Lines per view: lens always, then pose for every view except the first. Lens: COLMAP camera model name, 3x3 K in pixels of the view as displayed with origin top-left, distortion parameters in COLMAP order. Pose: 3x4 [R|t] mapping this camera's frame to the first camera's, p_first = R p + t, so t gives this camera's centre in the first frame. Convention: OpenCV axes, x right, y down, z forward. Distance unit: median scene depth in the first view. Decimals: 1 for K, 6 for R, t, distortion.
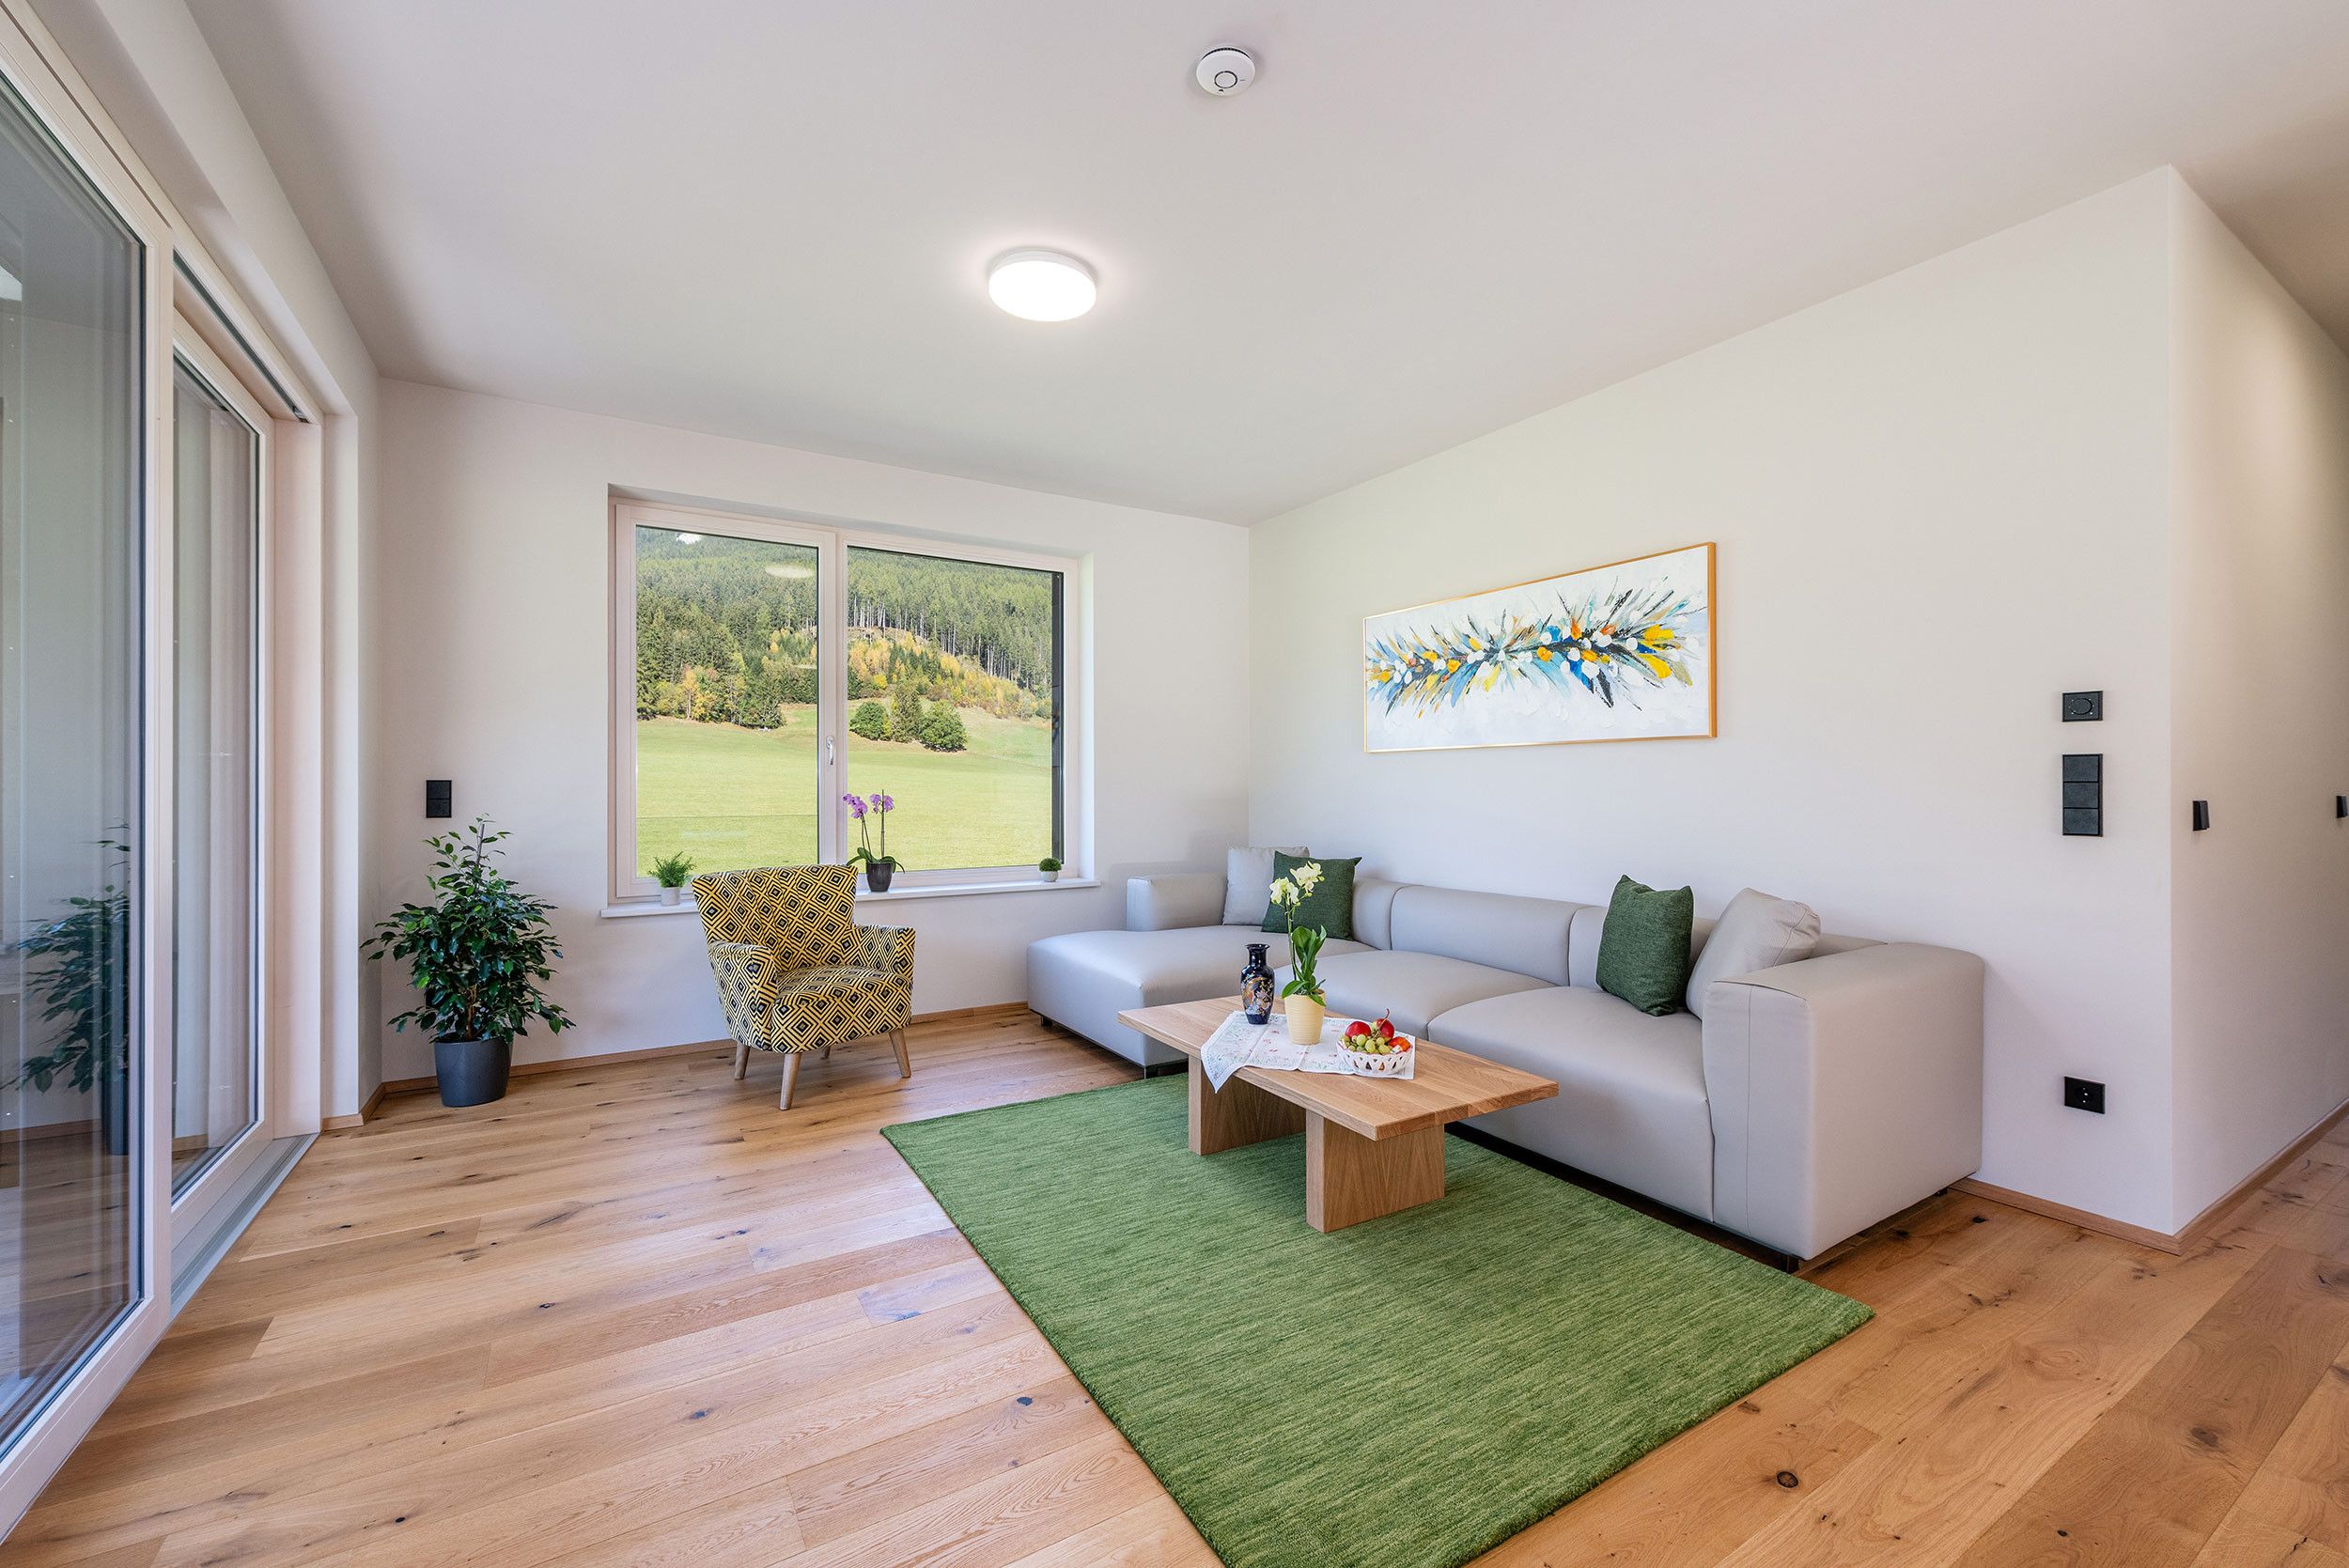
lens RADIAL K [[925.9, 0, 1156.9], [0, 925.9, 781.9], [0, 0, 1]] dist [-0.001377, 0.000052]
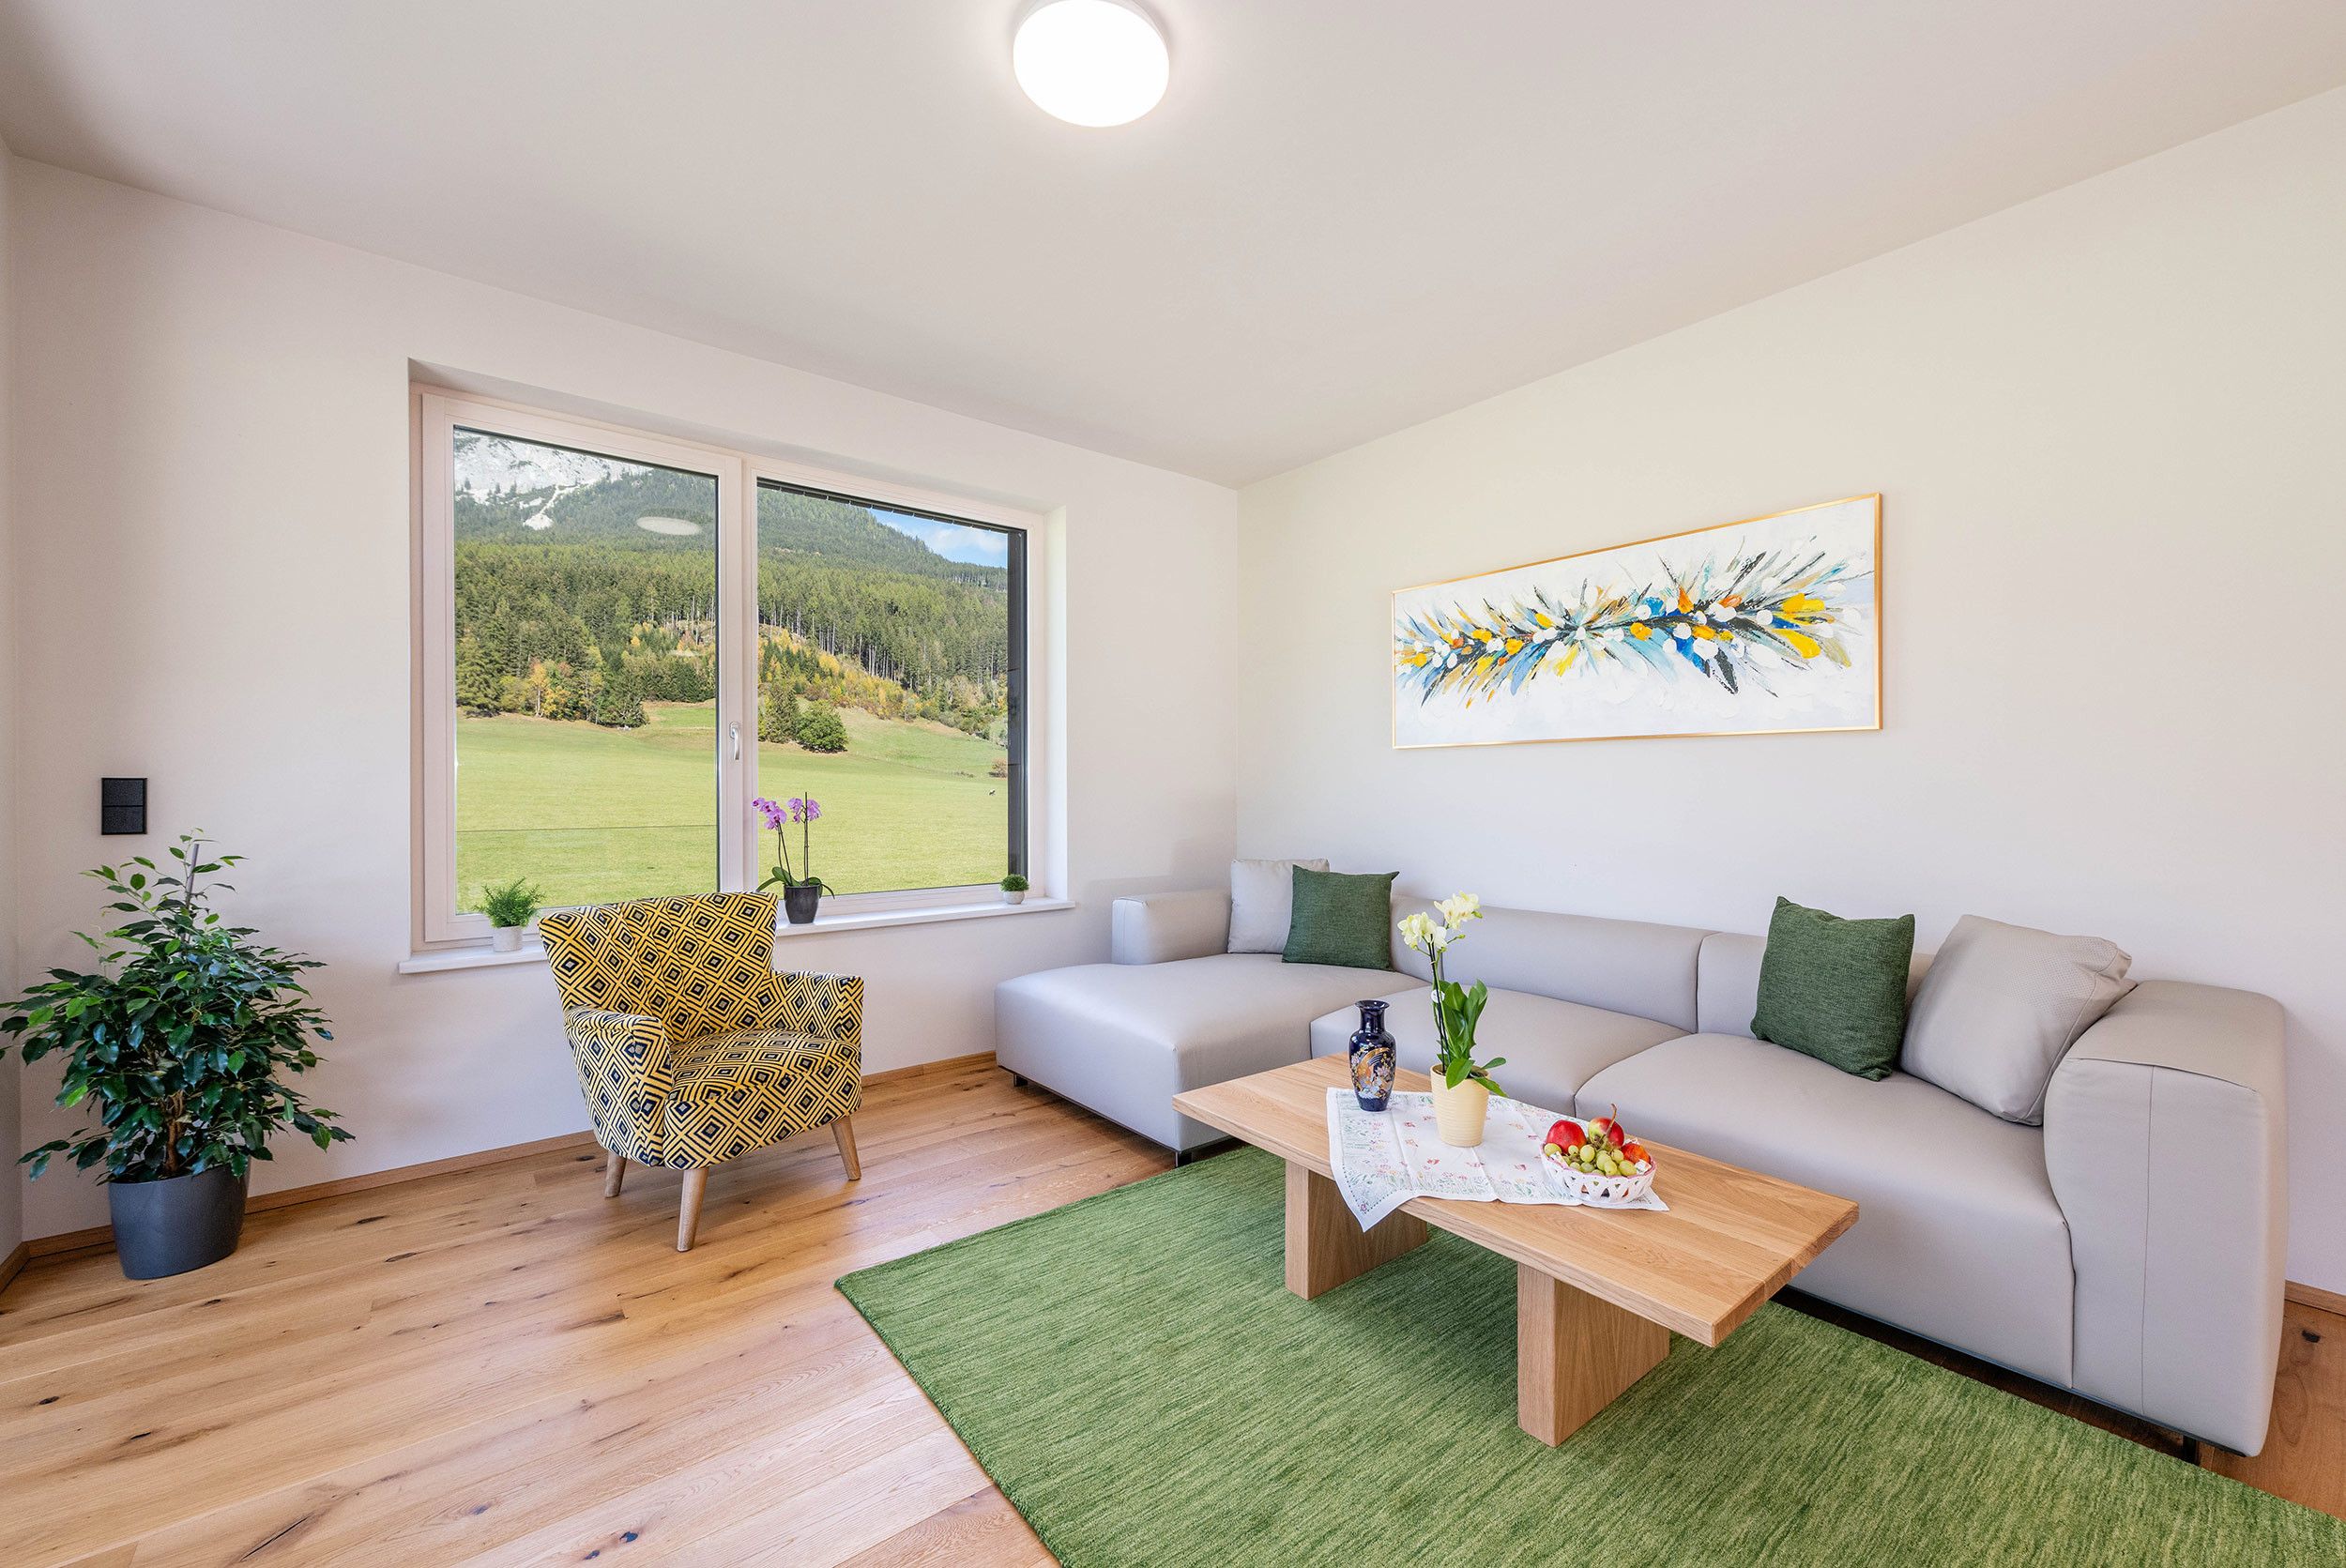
lens RADIAL K [[924.7, 0, 1182.3], [0, 924.7, 792.0], [0, 0, 1]] dist [-0.001377, 0.000052]
pose [[0.990124, 0.000127, 0.140193, -0.124953], [-0.001324, 0.999963, 0.008443, 0.001775], [-0.140186, -0.008546, 0.990088, 0.253549]]
